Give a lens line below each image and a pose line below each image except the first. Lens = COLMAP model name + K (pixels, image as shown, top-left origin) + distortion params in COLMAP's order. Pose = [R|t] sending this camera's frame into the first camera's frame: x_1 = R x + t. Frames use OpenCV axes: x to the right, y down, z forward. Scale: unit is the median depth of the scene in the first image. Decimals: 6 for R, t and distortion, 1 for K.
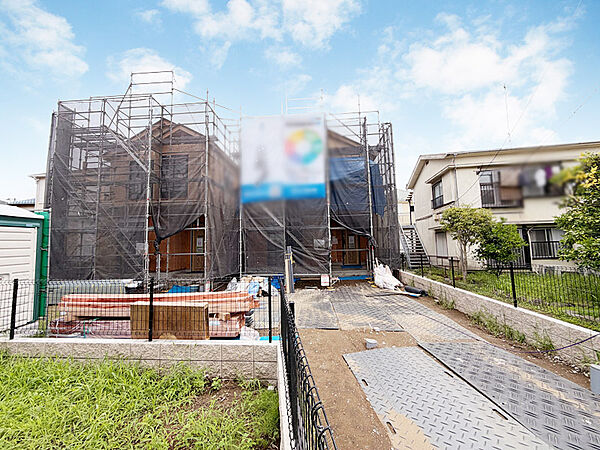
lens RADIAL K [[240.0, 0, 296.4], [0, 240.0, 225.2], [0, 0, 1]] dist [-0.000249, -0.000030]
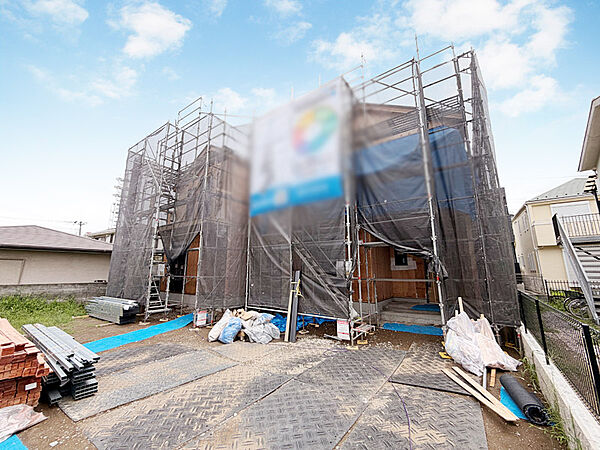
lens RADIAL K [[240.0, 0, 296.4], [0, 240.0, 225.2], [0, 0, 1]] dist [-0.000249, -0.000030]
pose [[0.853827, -0.072907, -0.515427, 0.333306], [0.021733, 0.994273, -0.104637, 0.027468], [0.520104, 0.078140, 0.850521, 0.385031]]
